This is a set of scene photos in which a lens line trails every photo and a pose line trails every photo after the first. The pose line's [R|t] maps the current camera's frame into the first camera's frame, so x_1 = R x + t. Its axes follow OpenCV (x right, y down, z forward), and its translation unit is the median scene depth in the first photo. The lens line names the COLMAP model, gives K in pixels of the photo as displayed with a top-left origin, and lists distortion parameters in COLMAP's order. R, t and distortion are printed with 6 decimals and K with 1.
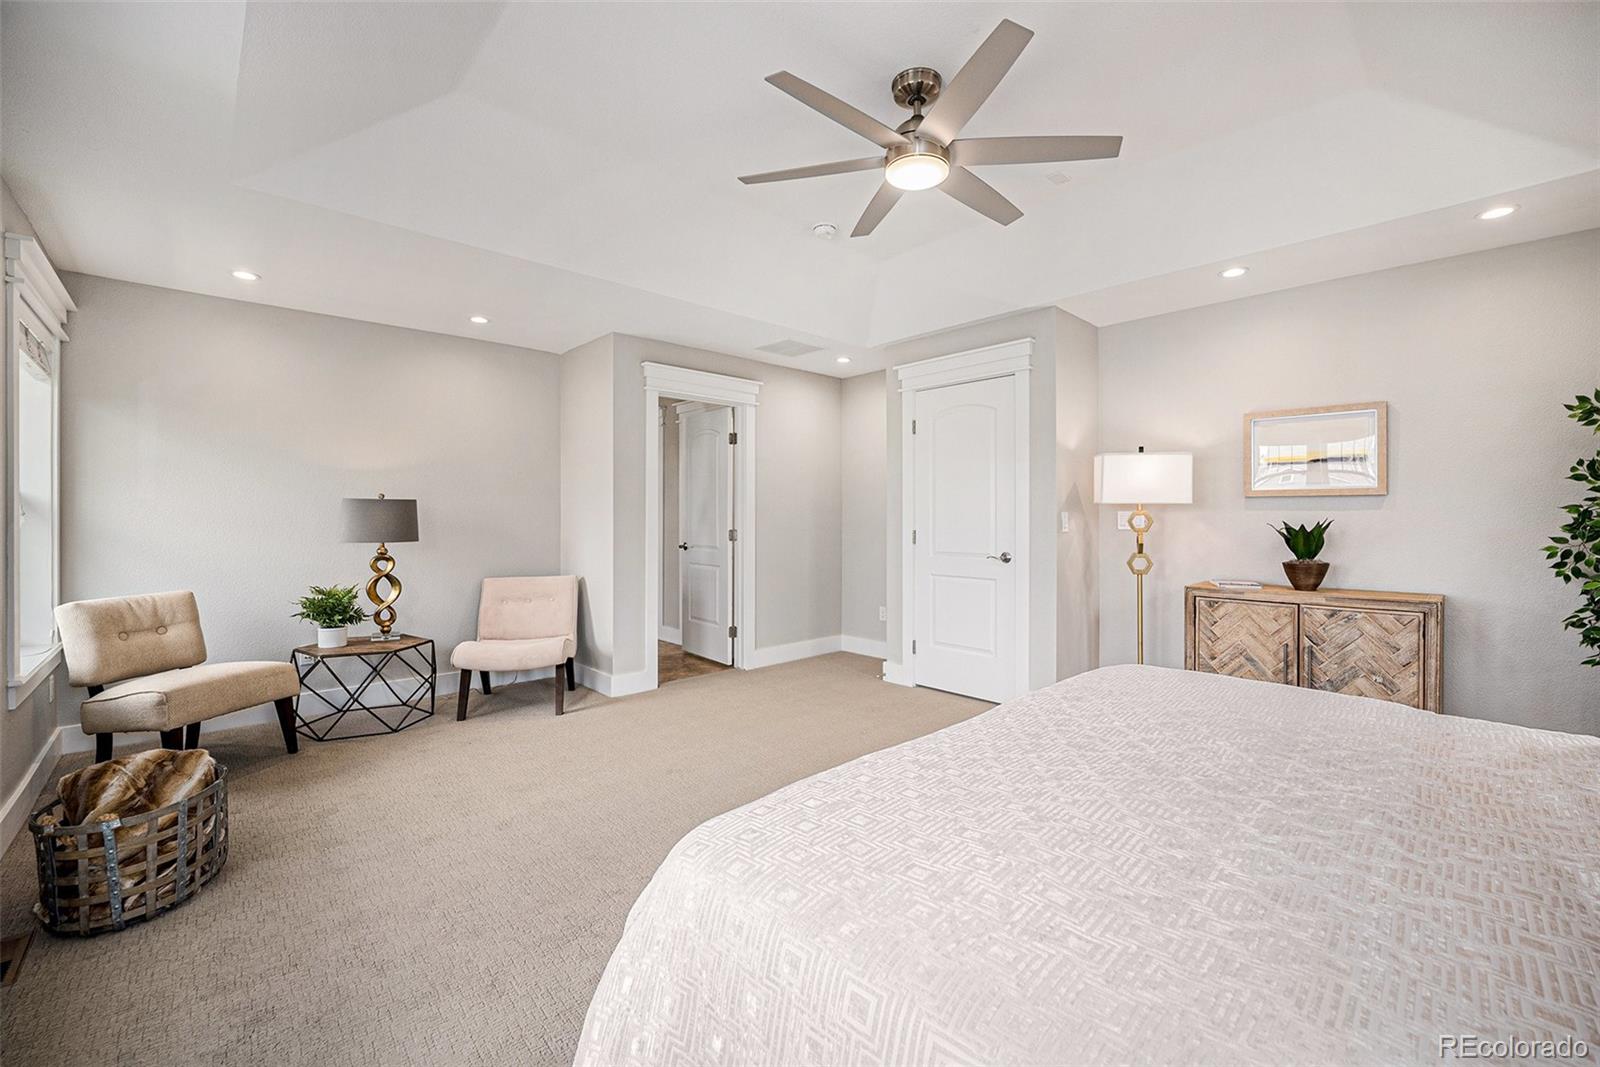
lens RADIAL K [[662.0, 0, 806.7], [0, 662.0, 520.6], [0, 0, 1]] dist [-0.013919, -0.001082]
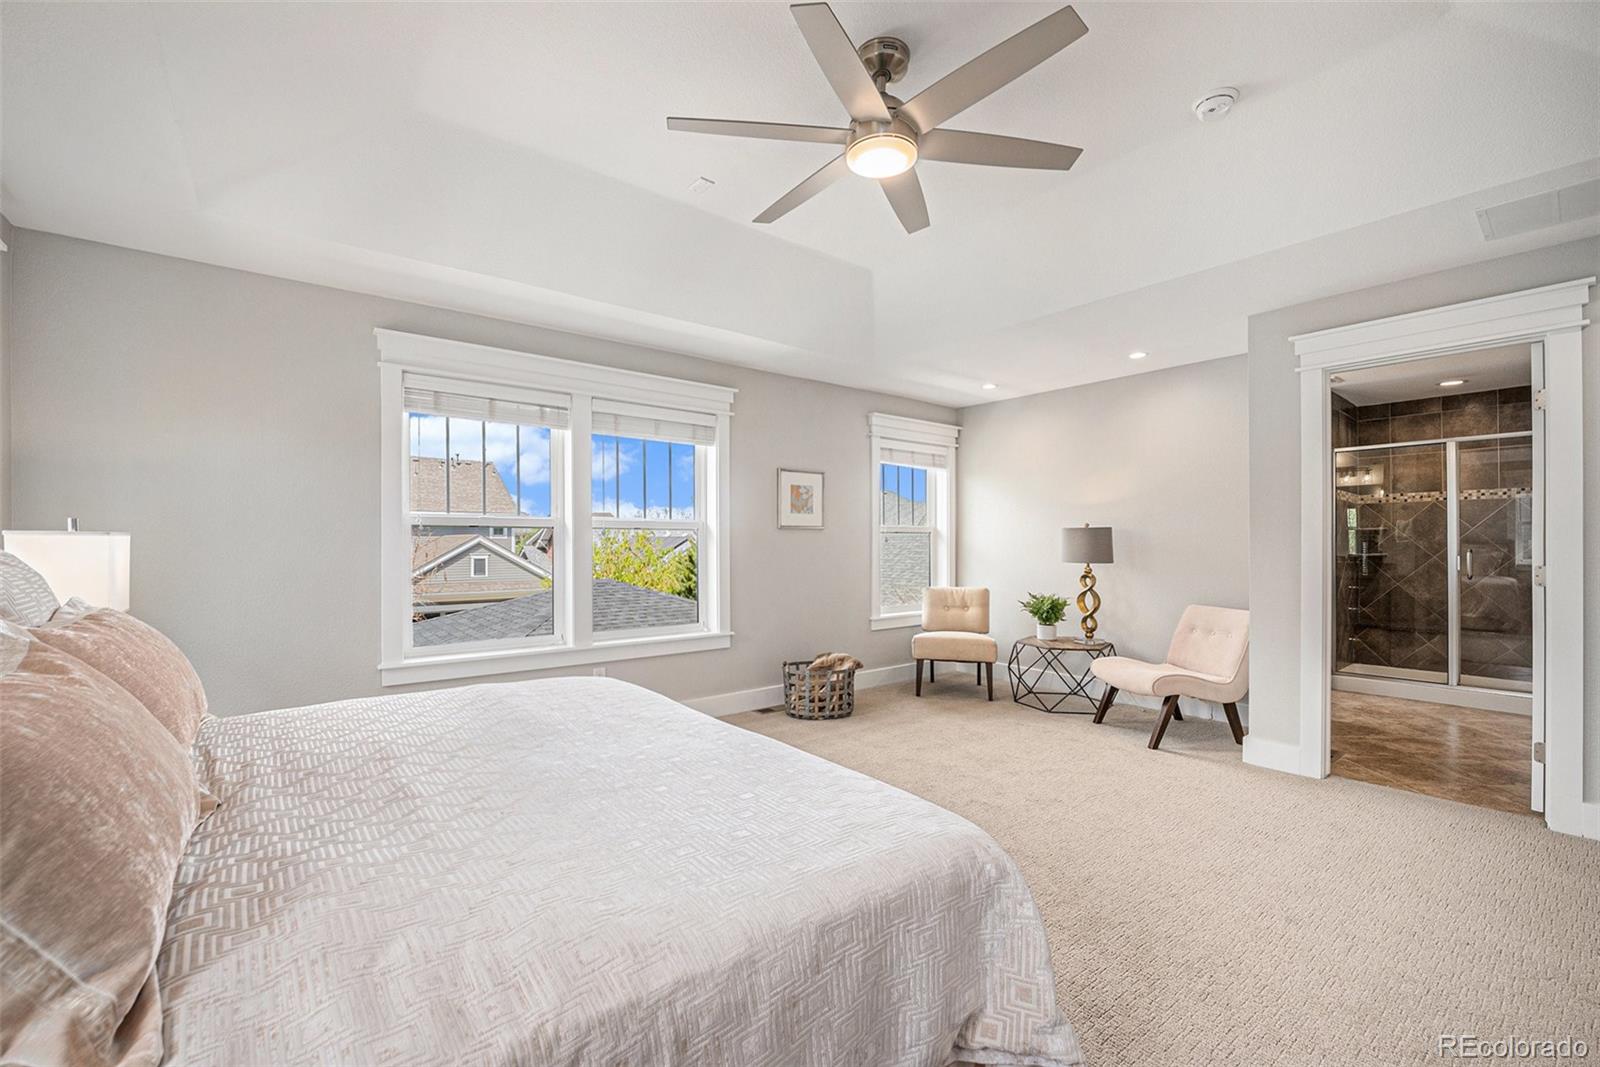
lens RADIAL K [[662.0, 0, 798.8], [0, 662.0, 540.6], [0, 0, 1]] dist [-0.013919, -0.001082]
pose [[-0.078148, -0.002613, -0.996938, 0.626887], [-0.005096, 0.999985, -0.002221, -0.003384], [0.996929, 0.004907, -0.078160, 0.567512]]
